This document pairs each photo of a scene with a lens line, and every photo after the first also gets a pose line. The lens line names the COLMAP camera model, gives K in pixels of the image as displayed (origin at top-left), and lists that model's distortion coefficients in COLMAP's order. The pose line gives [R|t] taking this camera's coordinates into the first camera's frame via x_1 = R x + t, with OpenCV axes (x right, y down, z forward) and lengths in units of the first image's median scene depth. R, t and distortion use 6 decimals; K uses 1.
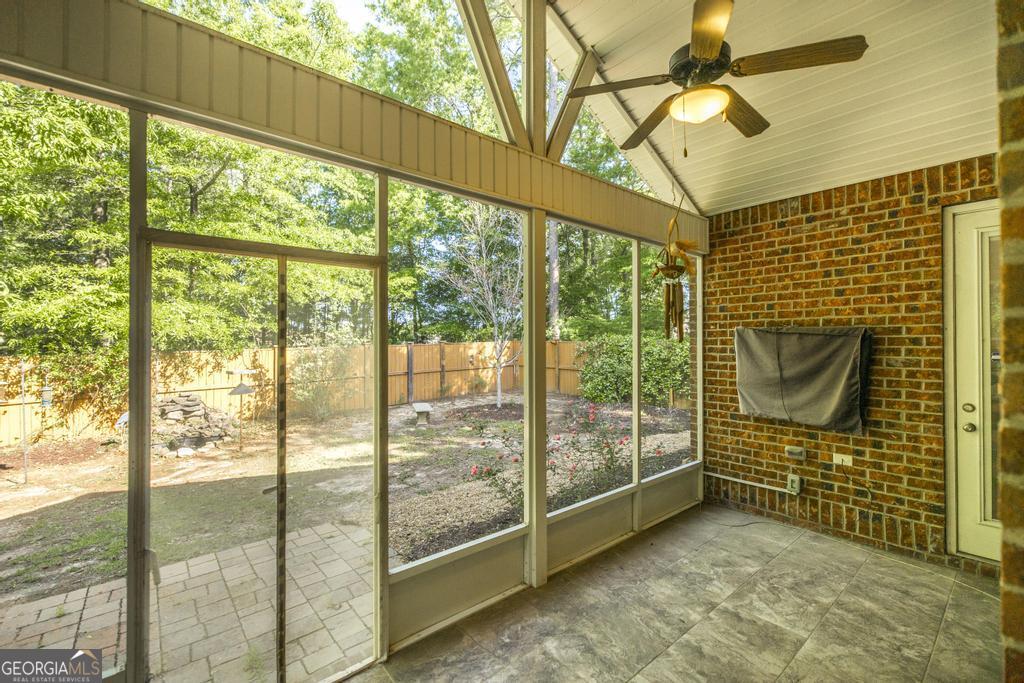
lens RADIAL K [[440.2, 0, 516.9], [0, 440.2, 339.2], [0, 0, 1]] dist [0.004847, 0.000238]
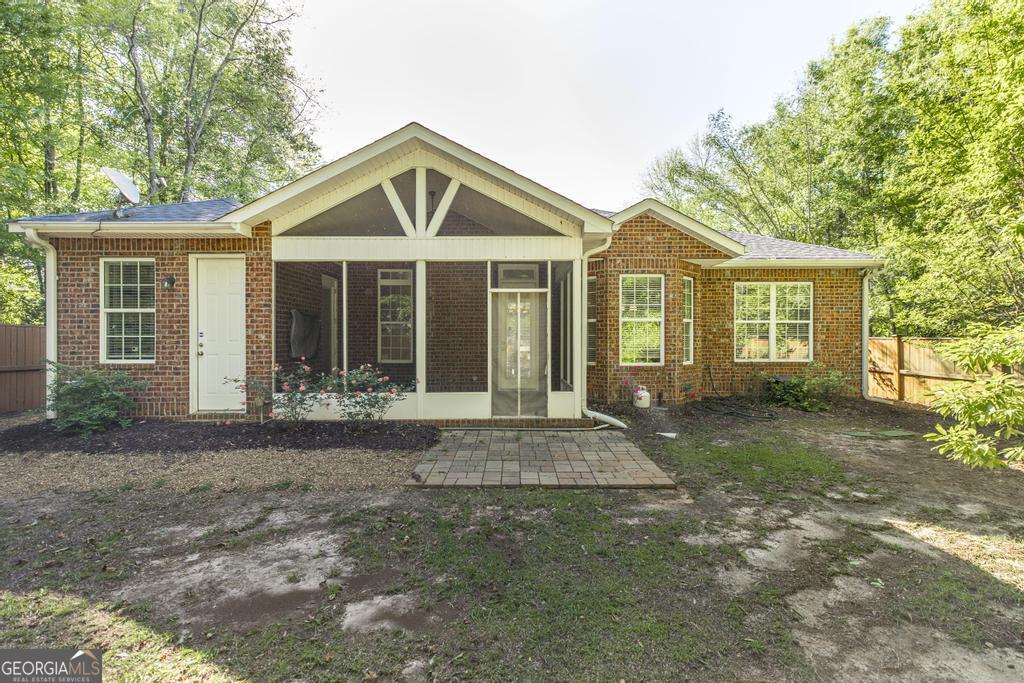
lens RADIAL K [[440.2, 0, 506.9], [0, 440.2, 341.5], [0, 0, 1]] dist [0.004847, 0.000238]
pose [[-0.753998, -0.000722, 0.656876, -0.482429], [-0.001774, 0.999998, -0.000936, 0.037854], [-0.656874, -0.001871, -0.753998, 0.645450]]
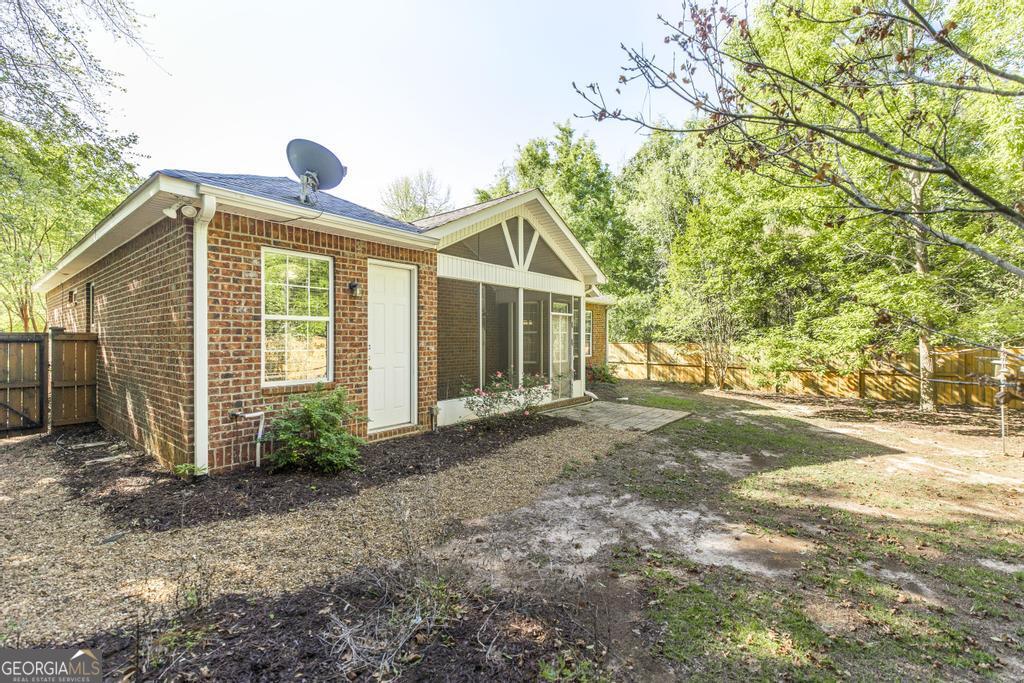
lens RADIAL K [[440.2, 0, 513.3], [0, 440.2, 338.9], [0, 0, 1]] dist [0.004847, 0.000238]
pose [[-0.984625, 0.001699, -0.174676, 0.164719], [0.002388, 0.999990, -0.003734, 0.020664], [0.174668, -0.004094, -0.984619, 1.047905]]
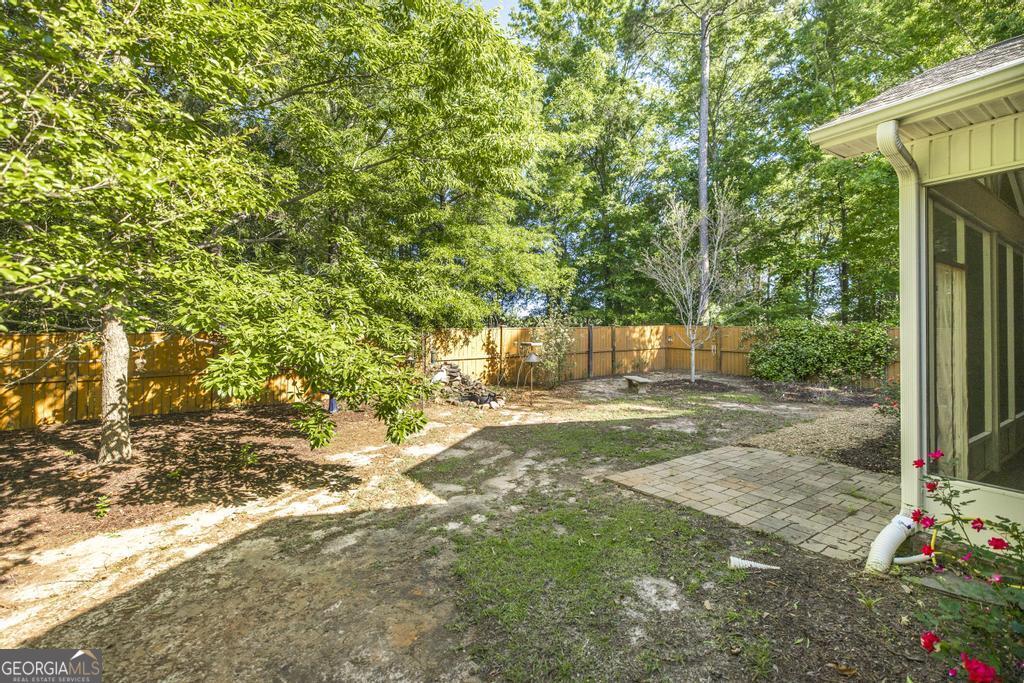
lens RADIAL K [[440.2, 0, 511.3], [0, 440.2, 324.0], [0, 0, 1]] dist [0.004847, 0.000238]
pose [[0.992997, 0.012863, -0.117441, -0.377630], [-0.013980, 0.999864, -0.008695, 0.020242], [0.117313, 0.010276, 0.993042, -0.196392]]
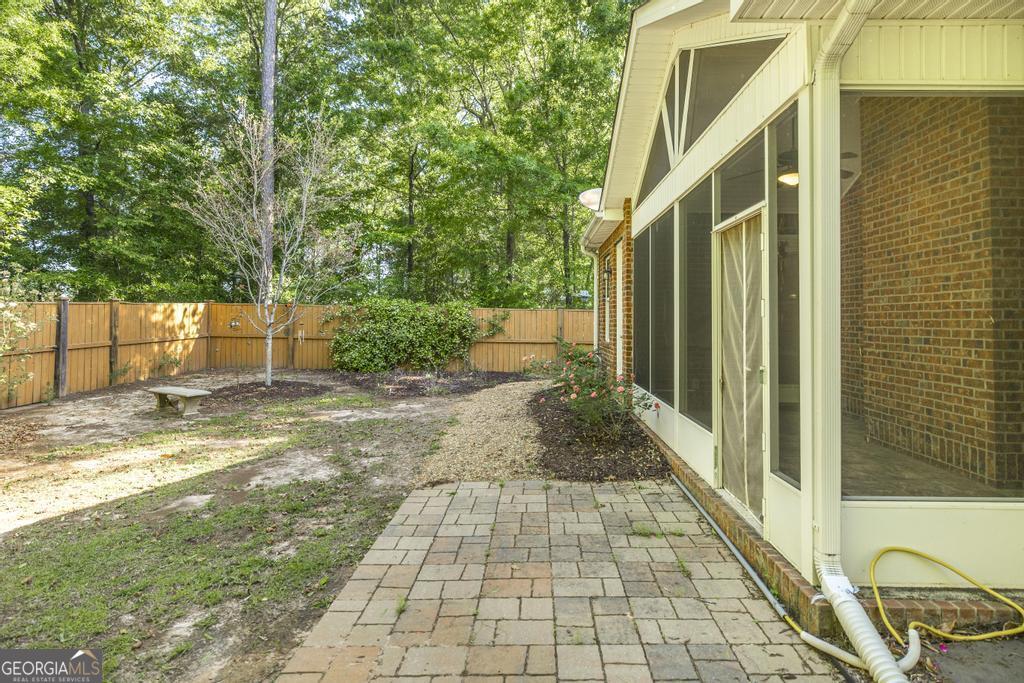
lens RADIAL K [[505.6, 0, 529.0], [0, 505.6, 308.0], [0, 0, 1]] dist [-0.003912, 0.000234]
pose [[0.661735, 0.026145, 0.749282, -0.407497], [-0.015307, 0.999655, -0.021364, 0.030379], [-0.749582, 0.002668, 0.661906, 0.067645]]
